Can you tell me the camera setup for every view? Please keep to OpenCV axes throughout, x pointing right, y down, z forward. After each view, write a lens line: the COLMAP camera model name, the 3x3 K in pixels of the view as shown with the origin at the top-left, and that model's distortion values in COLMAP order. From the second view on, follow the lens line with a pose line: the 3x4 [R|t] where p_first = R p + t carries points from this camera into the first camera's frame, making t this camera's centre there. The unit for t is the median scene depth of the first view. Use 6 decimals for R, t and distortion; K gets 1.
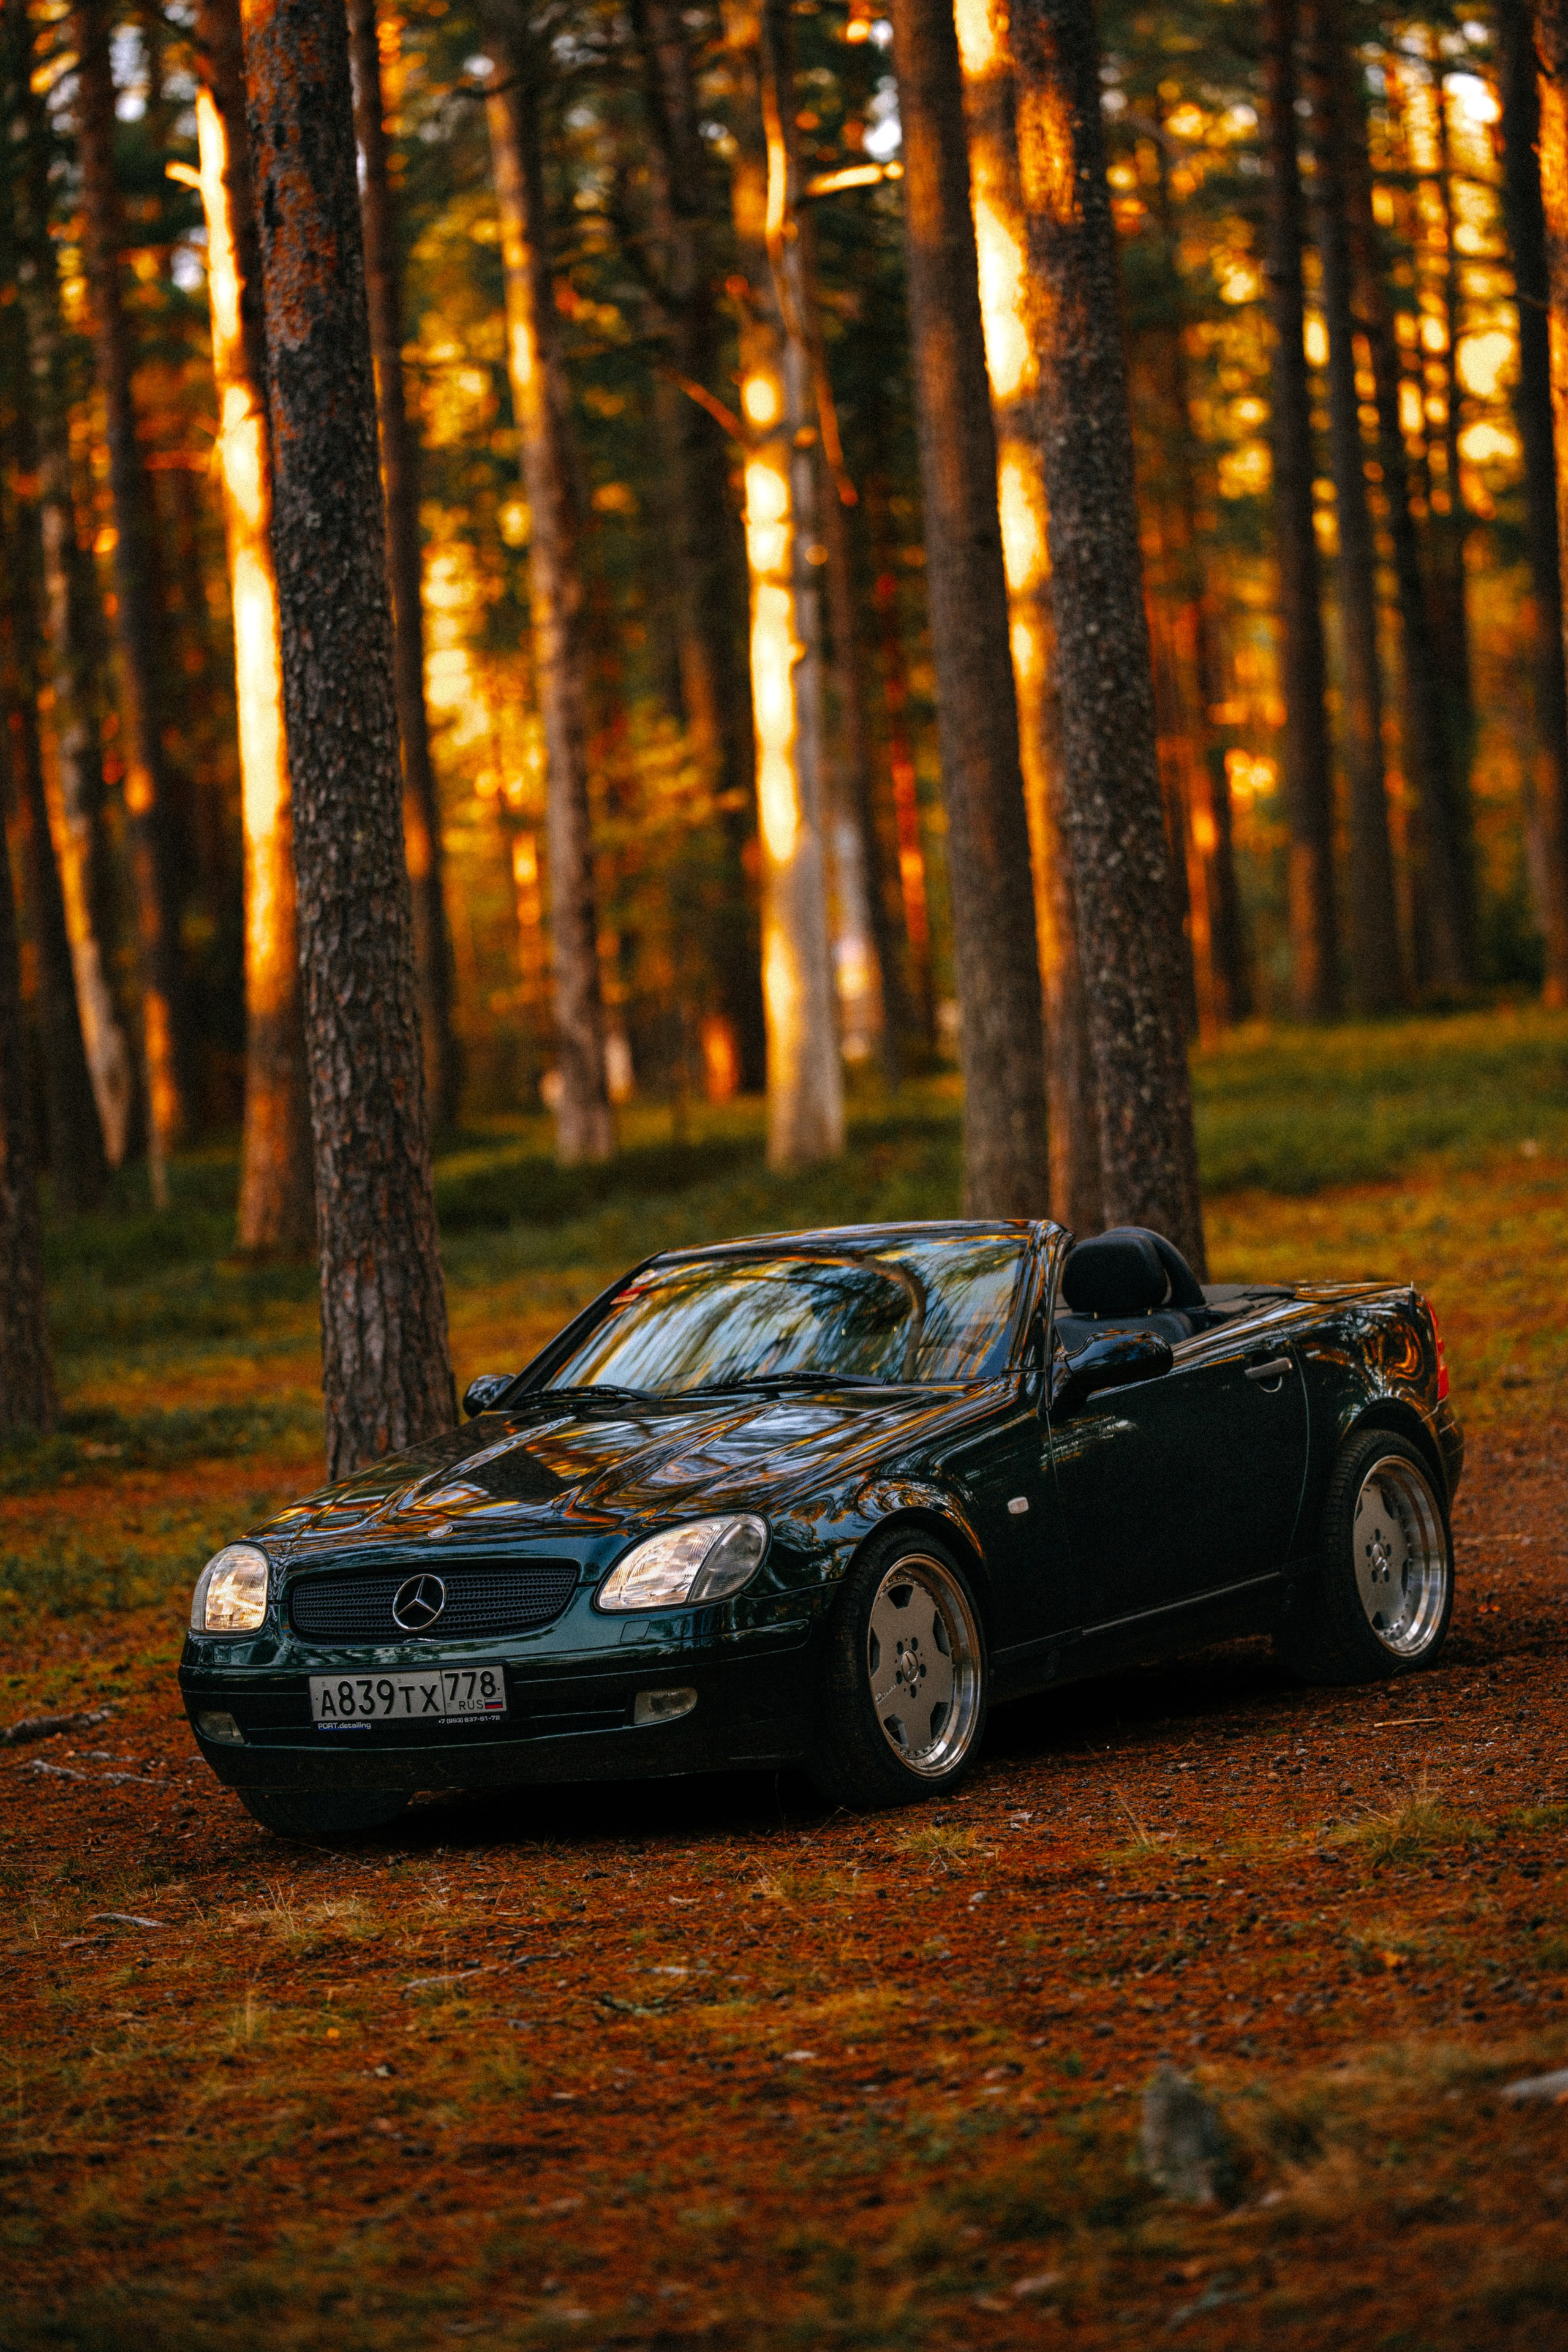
lens RADIAL K [[8931.7, 0, 783.5], [0, 8931.7, 1177.0], [0, 0, 1]] dist [0.279508, 0.000000]
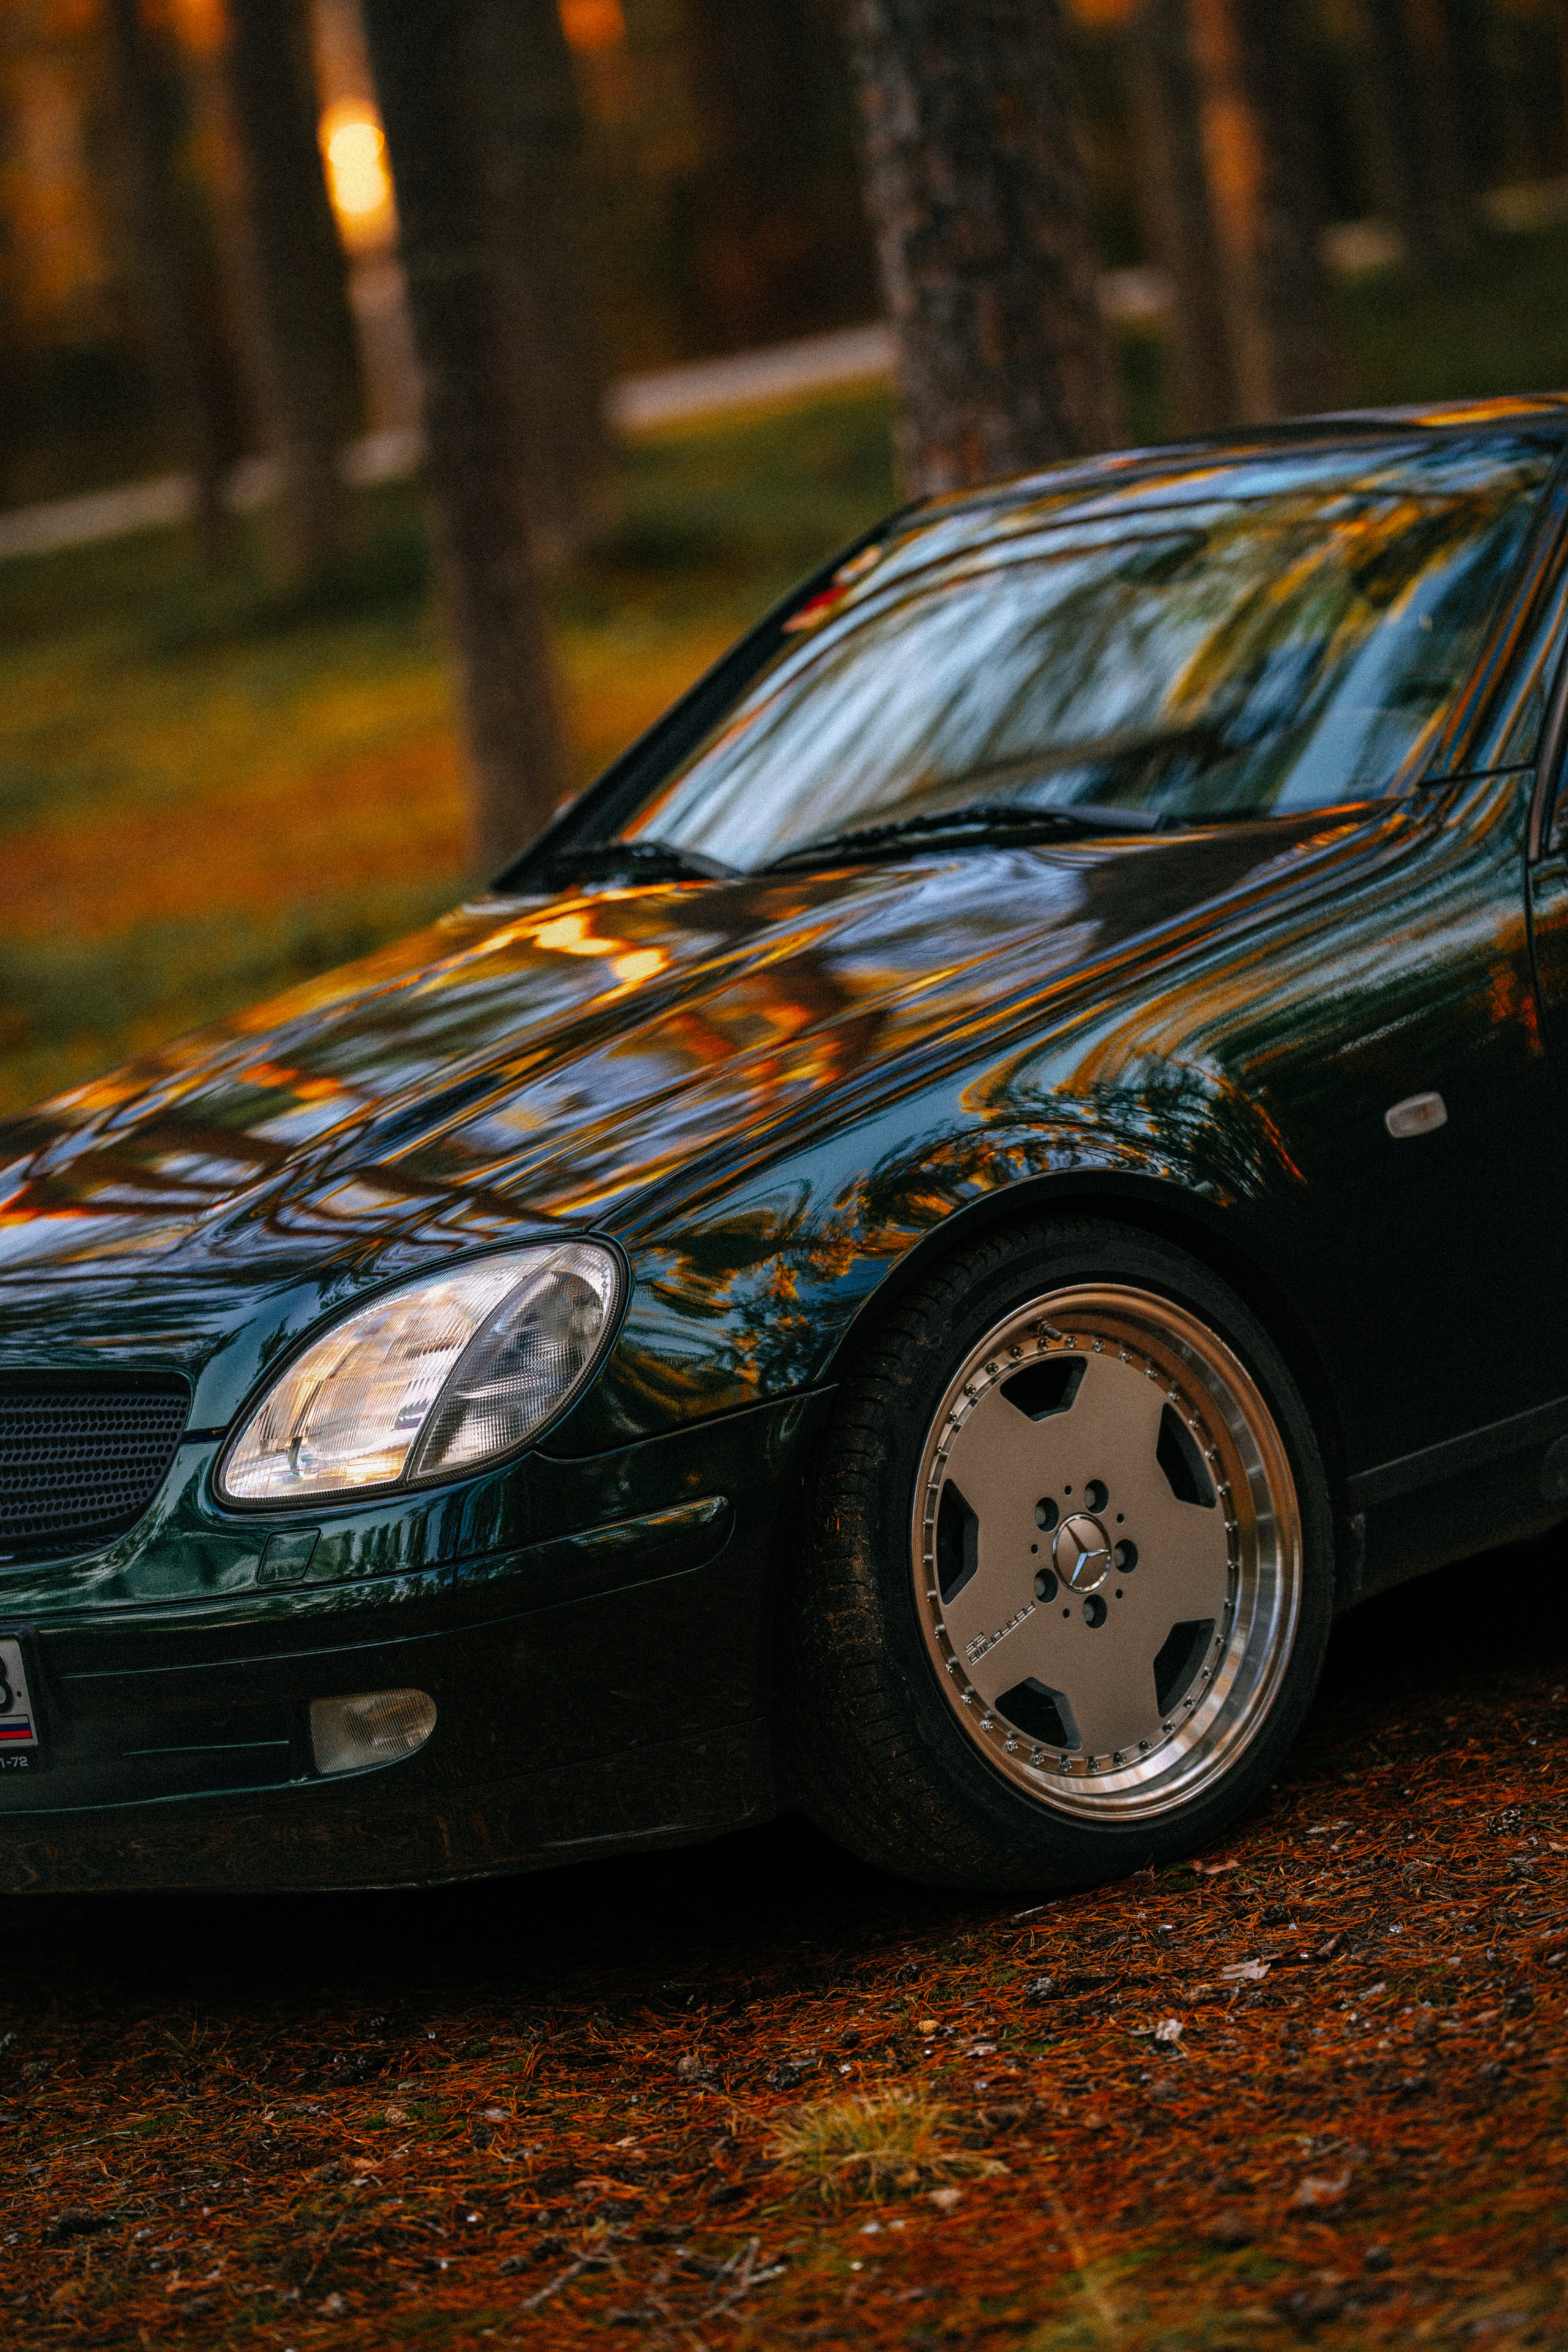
lens RADIAL K [[8931.7, 0, 784.0], [0, 8931.7, 1174.2], [0, 0, 1]] dist [0.279508, 0.000000]
pose [[0.955111, -0.048970, -0.292174, 0.122825], [0.084796, 0.990169, 0.111240, -0.009891], [0.283854, -0.131022, 0.949874, 0.604825]]
